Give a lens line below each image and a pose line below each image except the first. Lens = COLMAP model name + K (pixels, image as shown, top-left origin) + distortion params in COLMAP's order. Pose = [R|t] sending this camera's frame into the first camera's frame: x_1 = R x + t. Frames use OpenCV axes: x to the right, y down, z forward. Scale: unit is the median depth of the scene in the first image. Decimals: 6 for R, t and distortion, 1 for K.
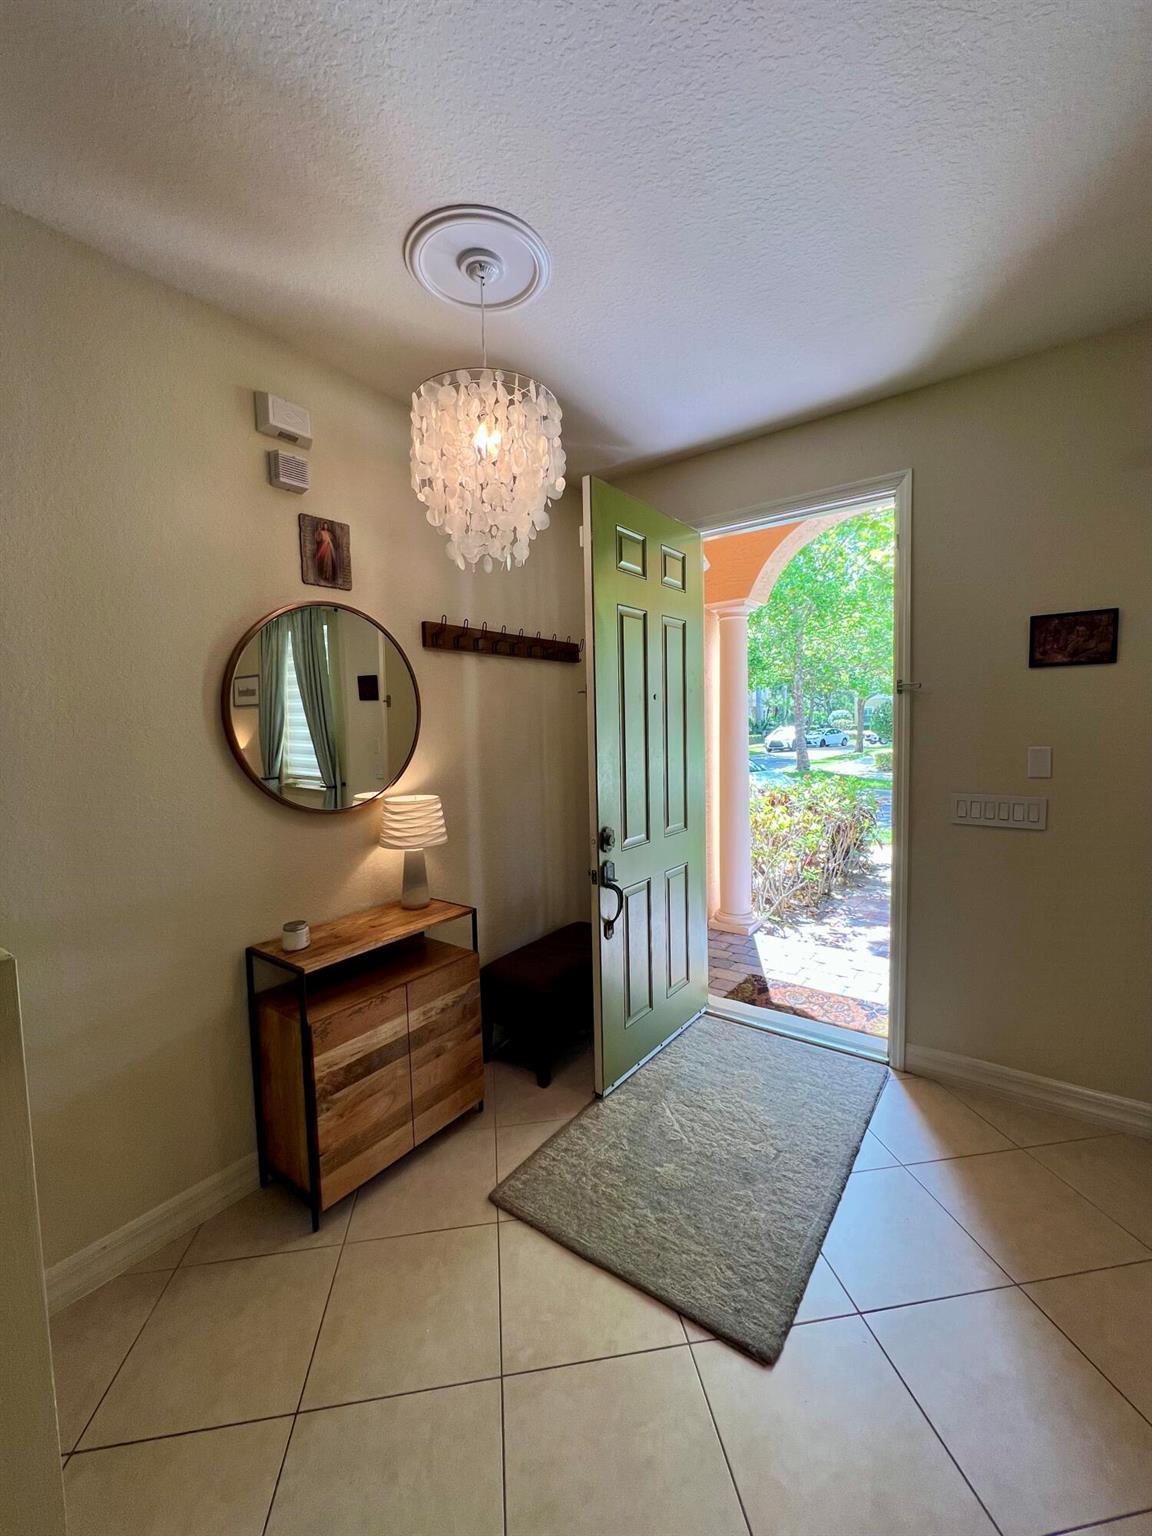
lens RADIAL K [[617.0, 0, 579.0], [0, 617.0, 764.9], [0, 0, 1]] dist [-0.004486, 0.001316]
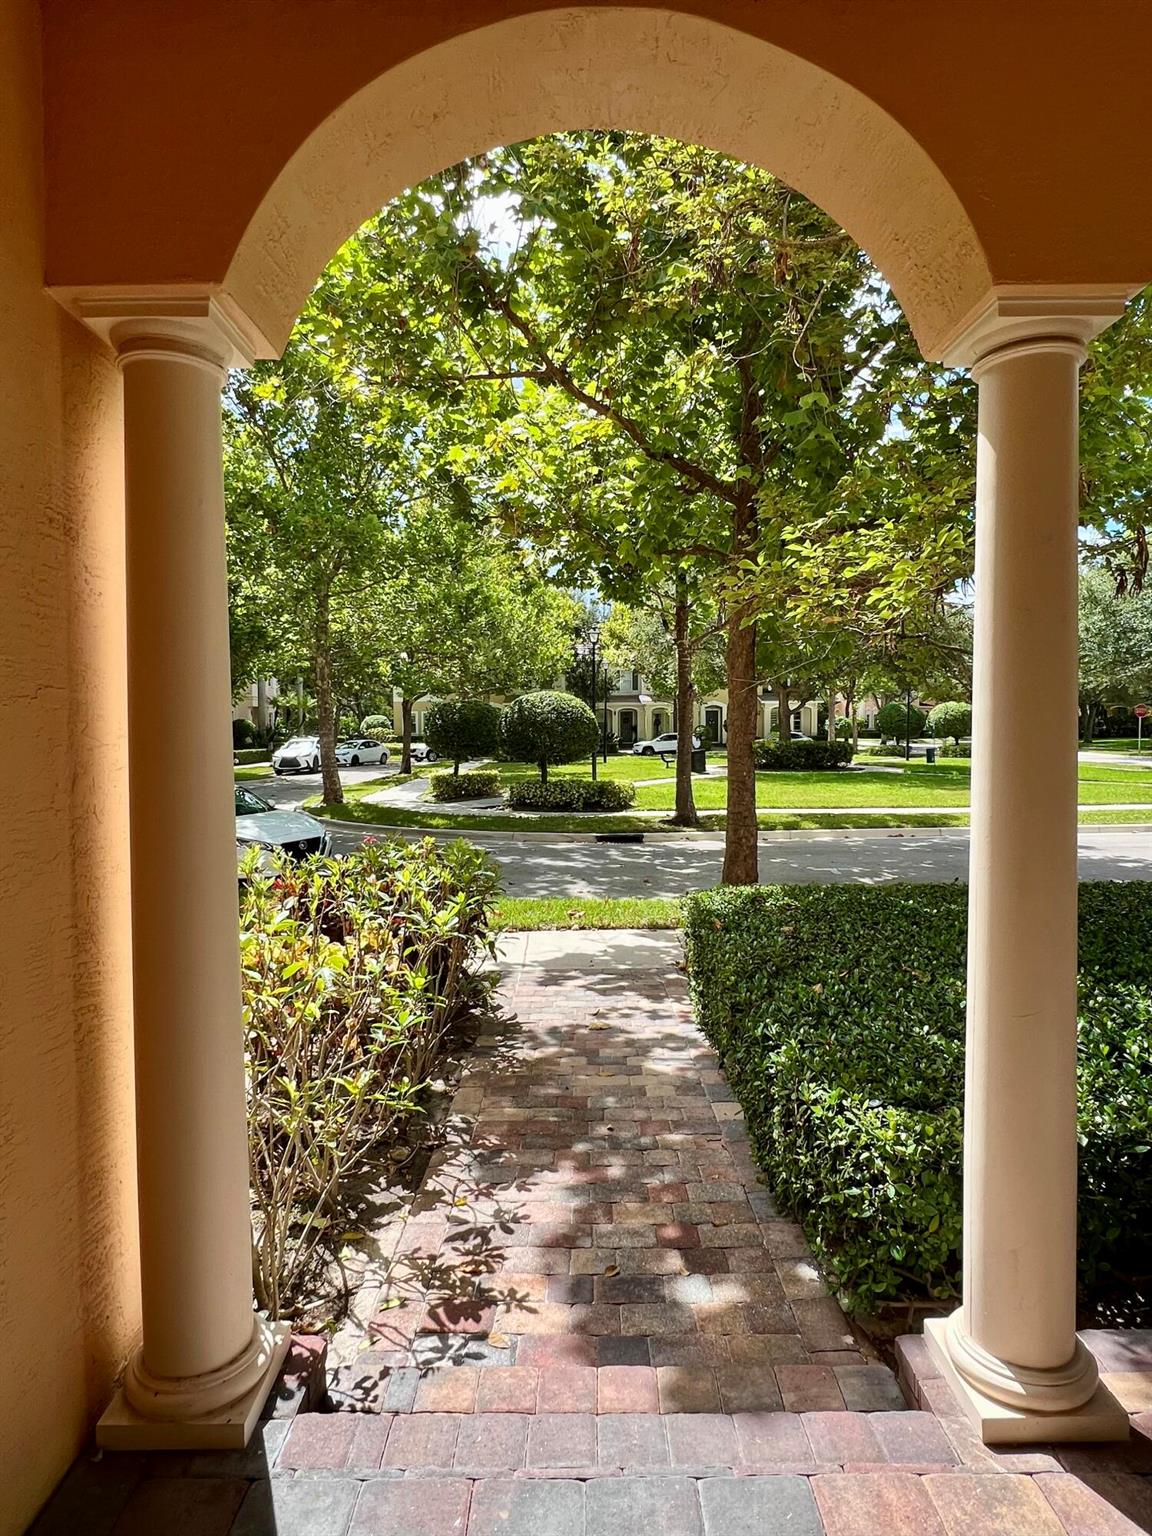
lens RADIAL K [[860.1, 0, 573.4], [0, 860.1, 763.1], [0, 0, 1]] dist [-0.000412, -0.000154]
pose [[0.807950, -0.008155, 0.589195, 0.029619], [0.026871, 0.999374, -0.023015, -0.005982], [-0.588638, 0.034428, 0.807663, 0.102769]]
